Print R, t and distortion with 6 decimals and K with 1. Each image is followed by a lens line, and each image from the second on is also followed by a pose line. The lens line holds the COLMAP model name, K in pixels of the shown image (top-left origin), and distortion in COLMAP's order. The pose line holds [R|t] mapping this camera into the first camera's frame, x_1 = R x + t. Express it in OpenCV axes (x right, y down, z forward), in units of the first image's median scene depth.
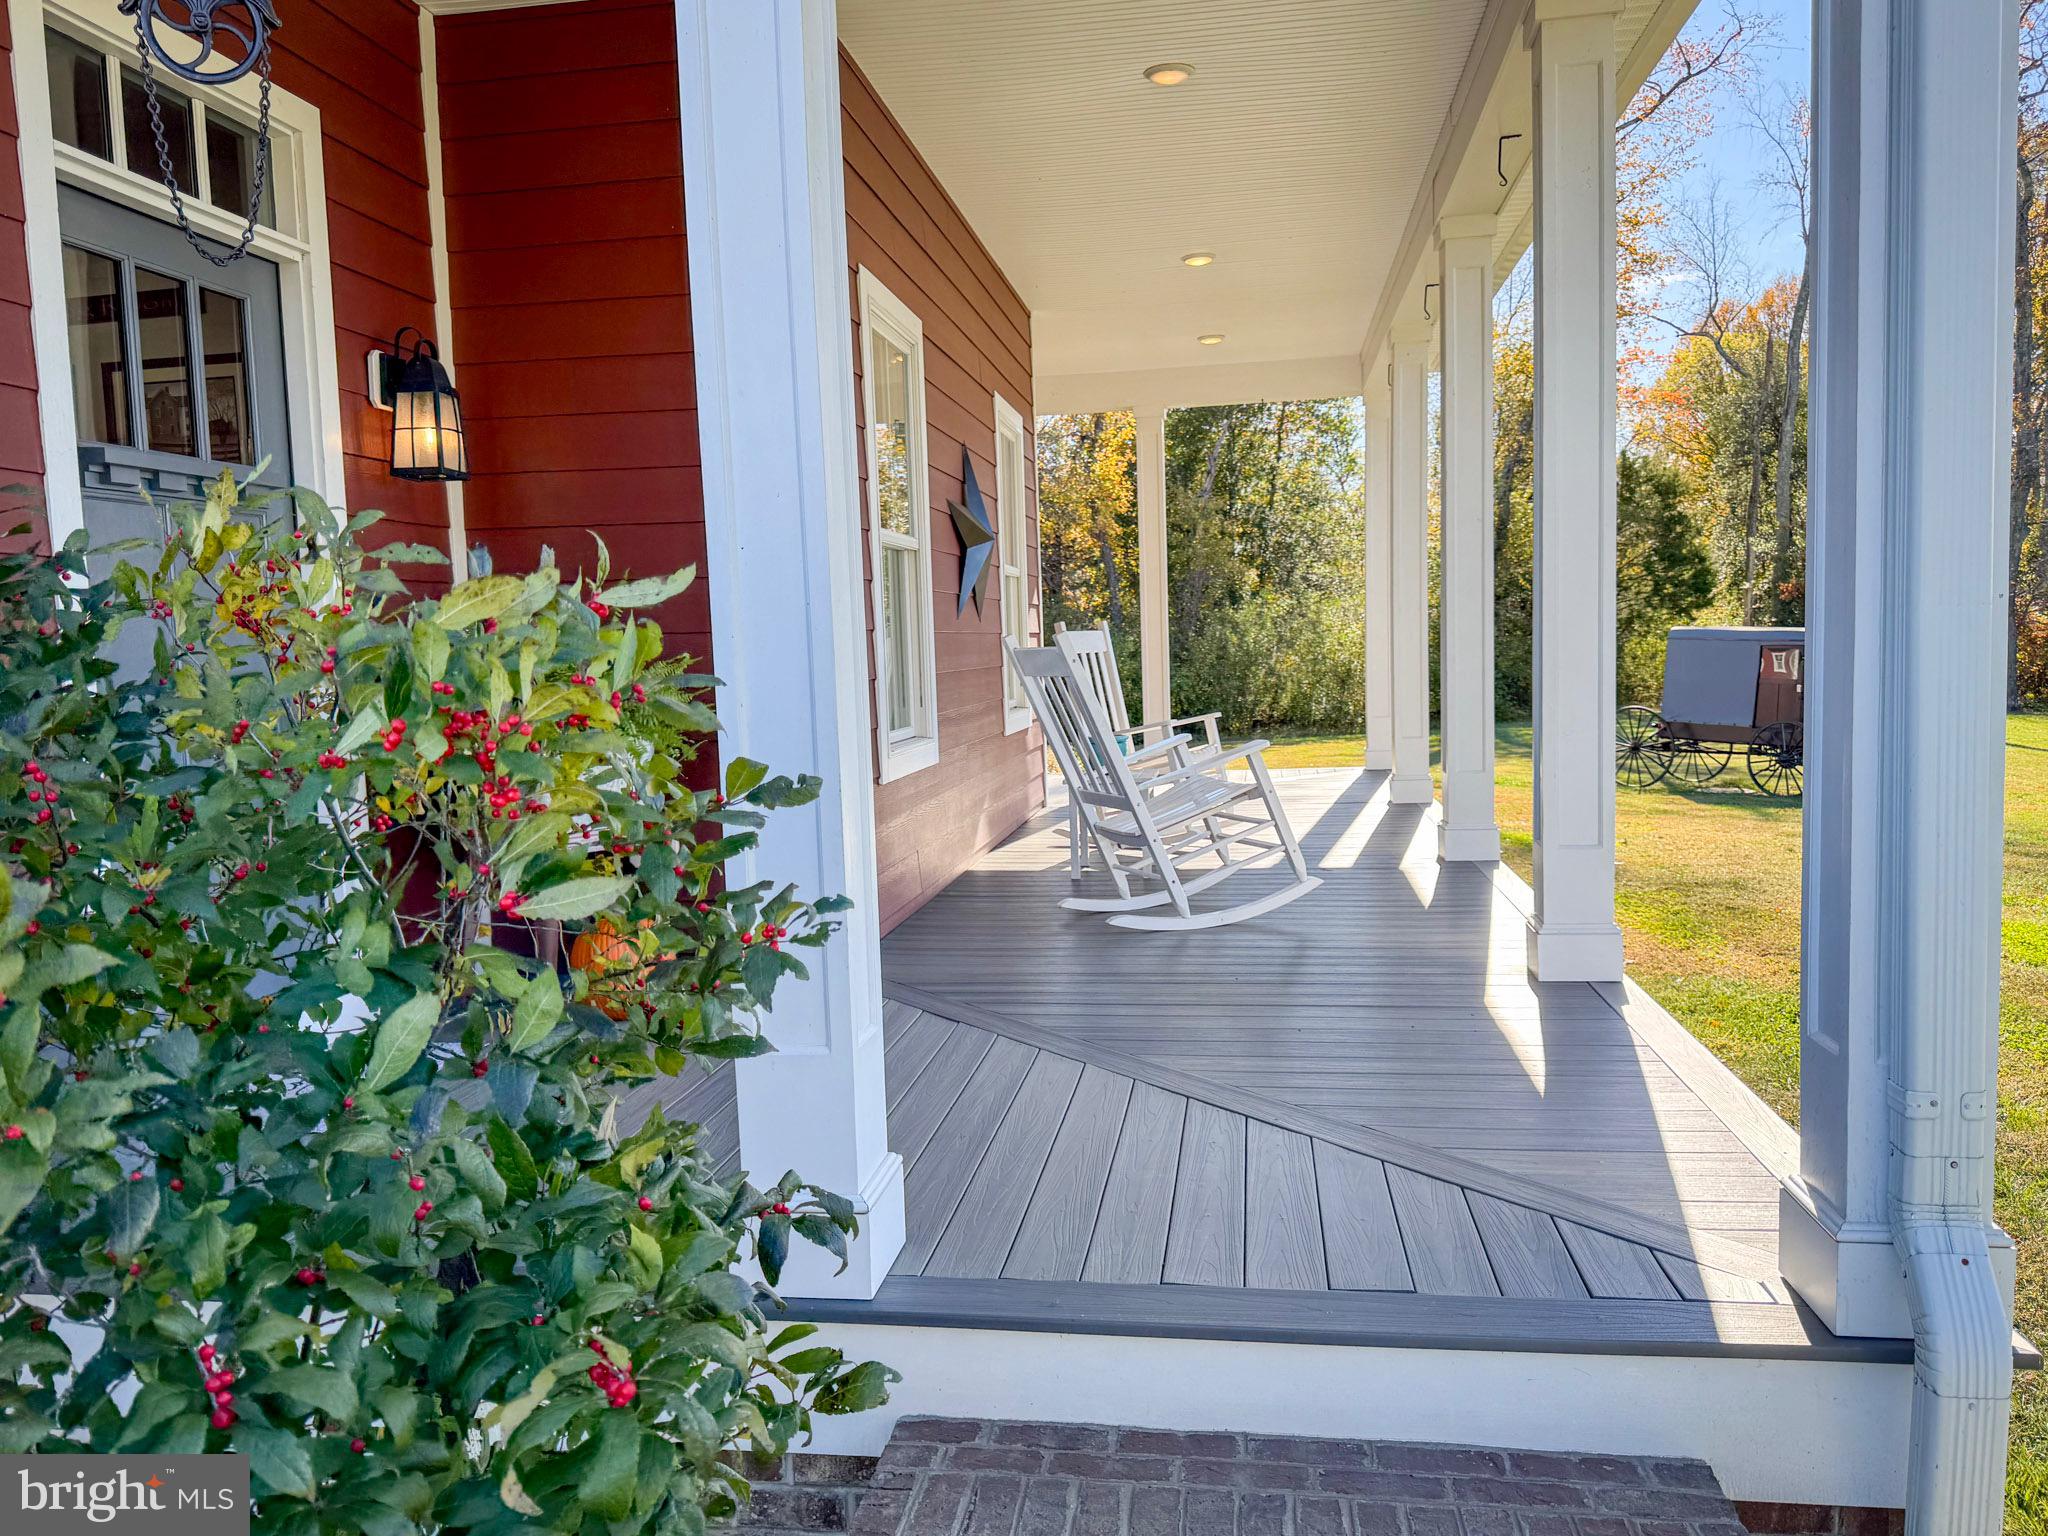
lens RADIAL K [[1541.1, 0, 1024.0], [0, 1541.1, 768.0], [0, 0, 1]] dist [0.065660, -0.107606]
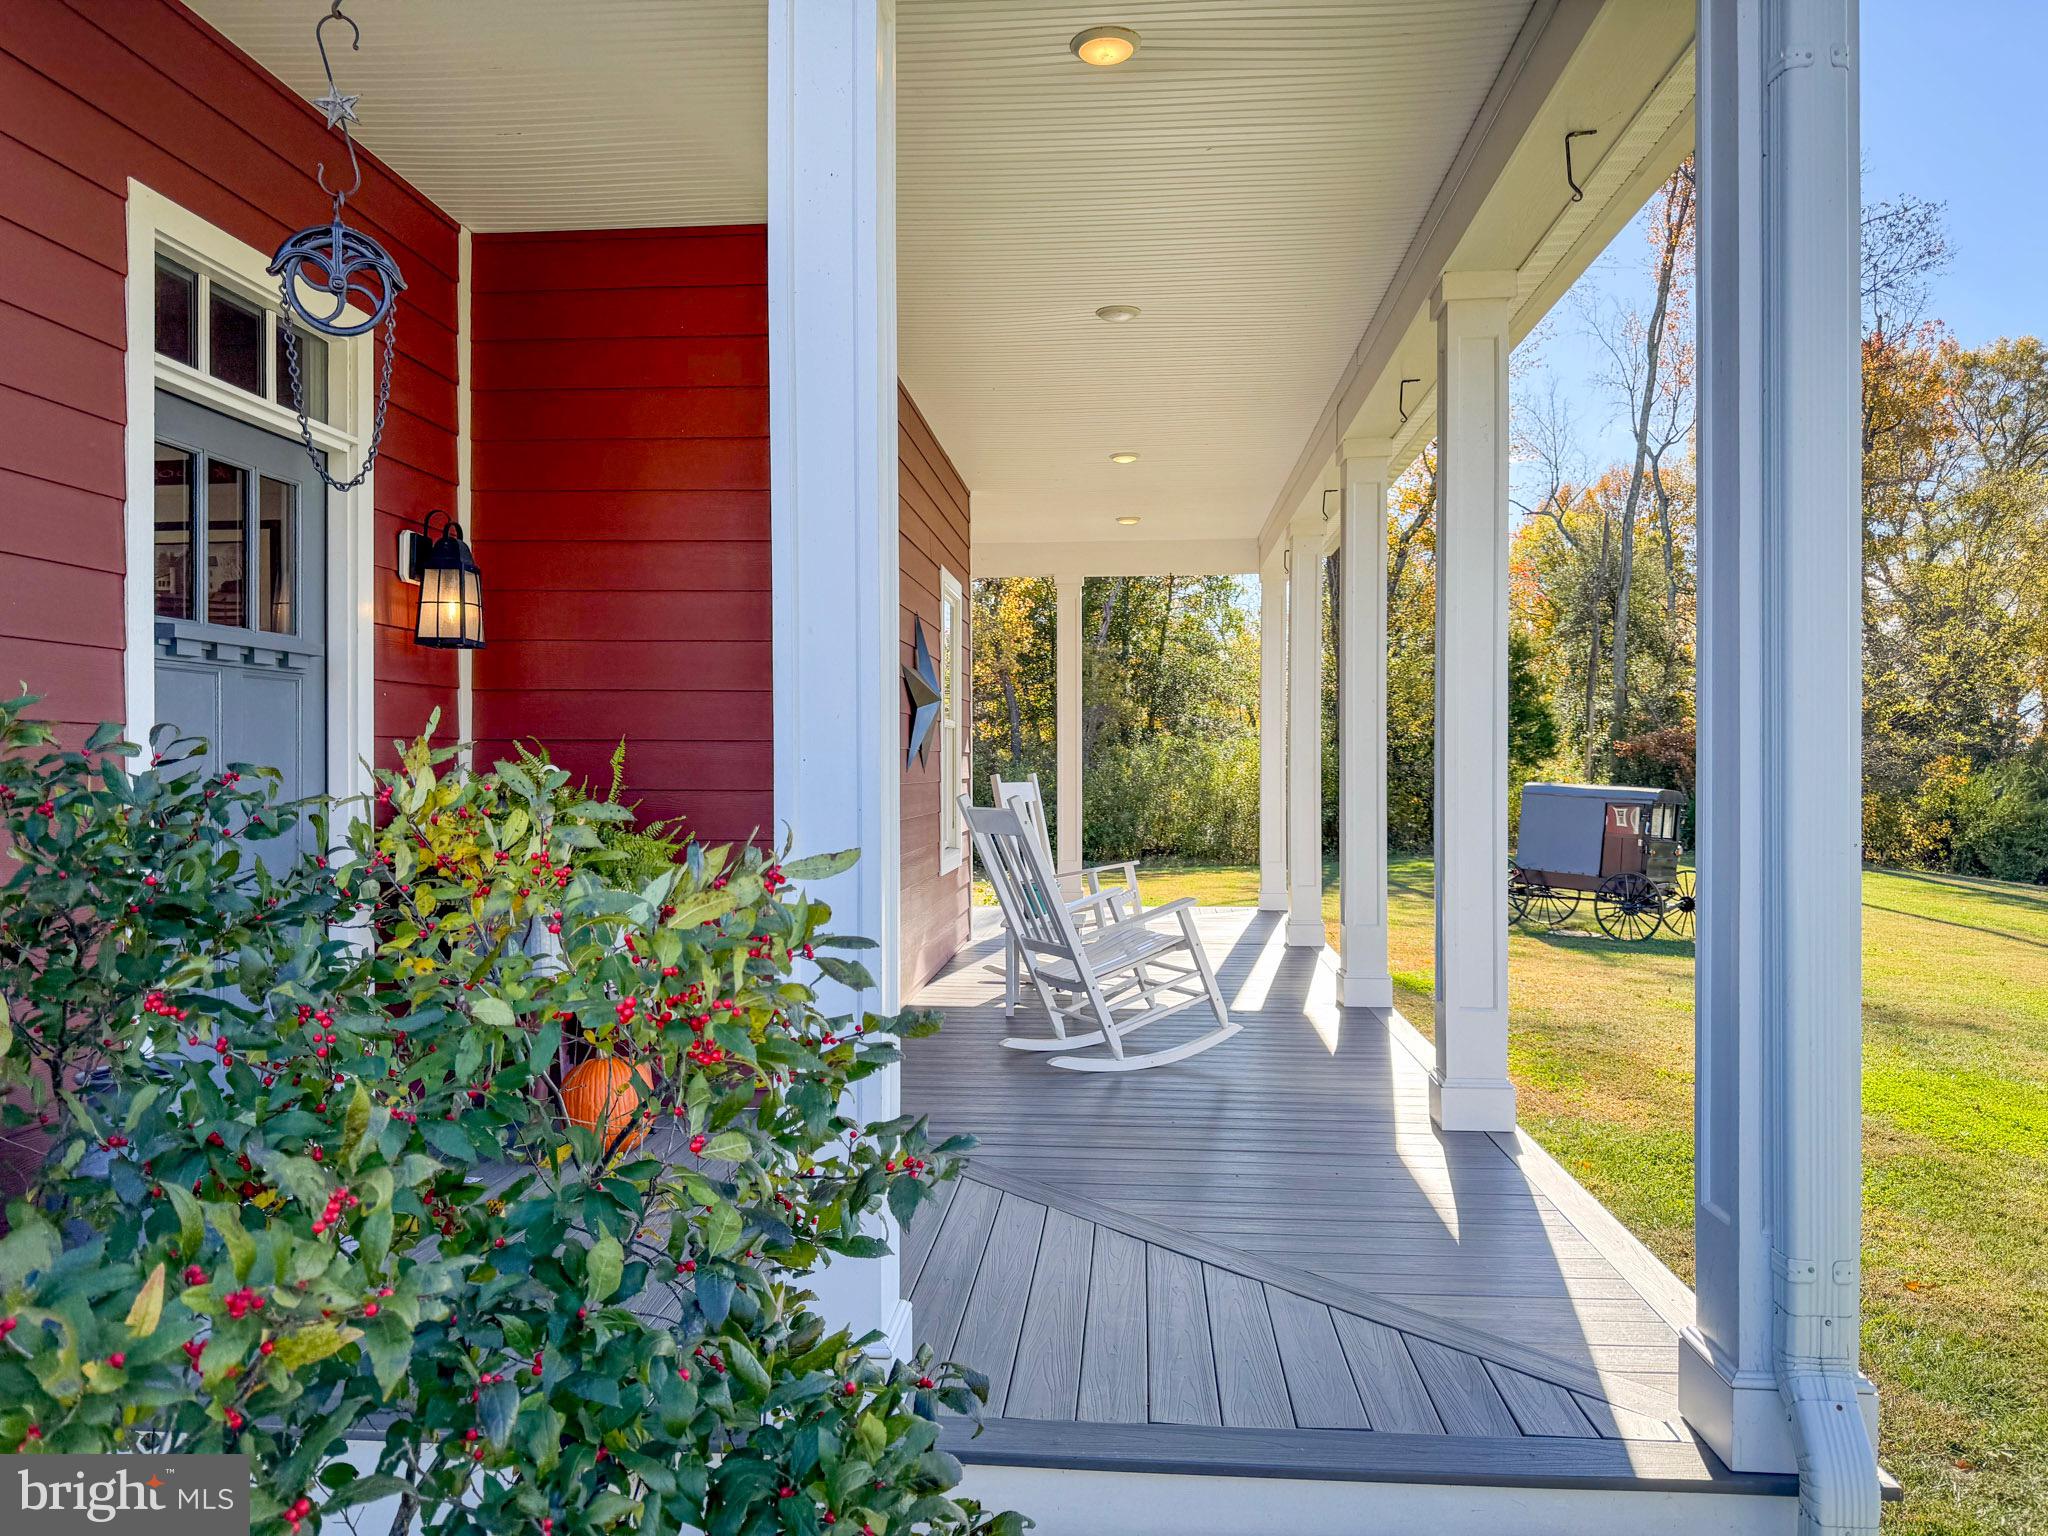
lens RADIAL K [[1448.6, 0, 1029.0], [0, 1448.6, 770.7], [0, 0, 1]] dist [0.068164, -0.110139]
pose [[0.997133, 0.031479, 0.068813, -0.047745], [-0.025774, 0.996277, -0.082265, -0.027297], [-0.071146, 0.080255, 0.994232, -0.047571]]
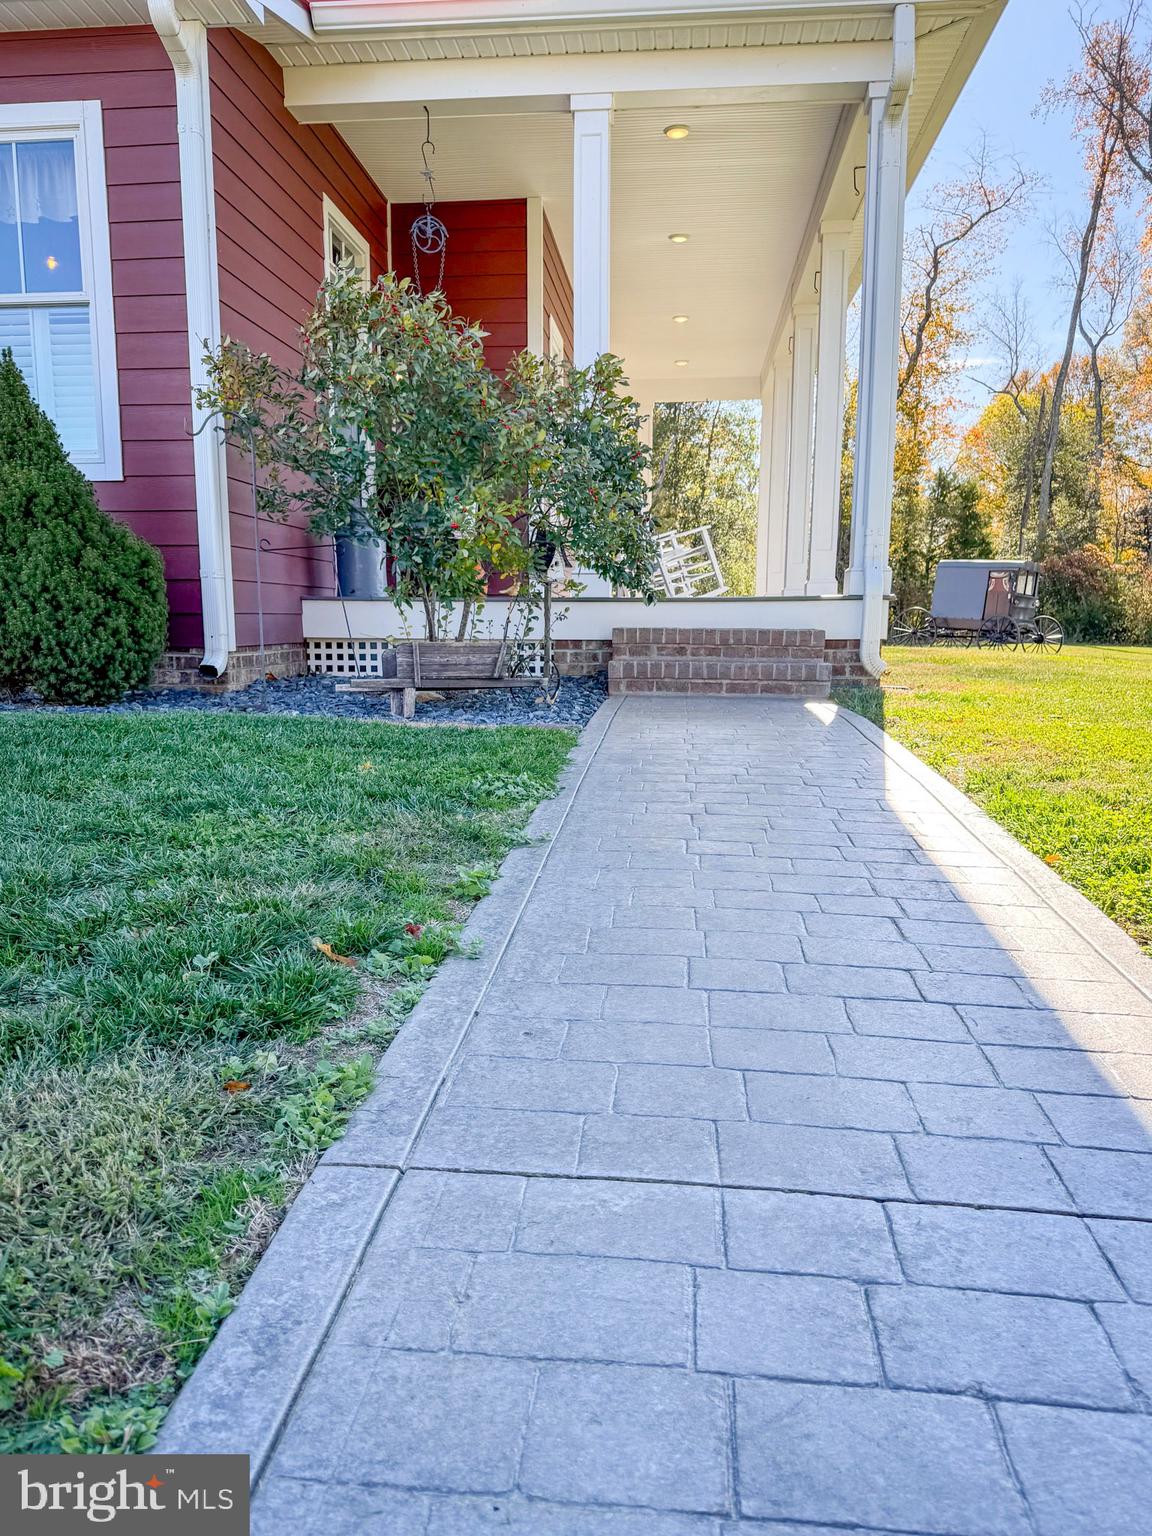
lens RADIAL K [[1069.6, 0, 576.0], [0, 1069.6, 768.0], [0, 0, 1]] dist [0.000581, -0.003696]
pose [[0.998443, 0.024863, 0.049939, -0.169697], [-0.028911, 0.996210, 0.082041, 0.314371], [-0.047710, -0.083357, 0.995377, -0.931791]]
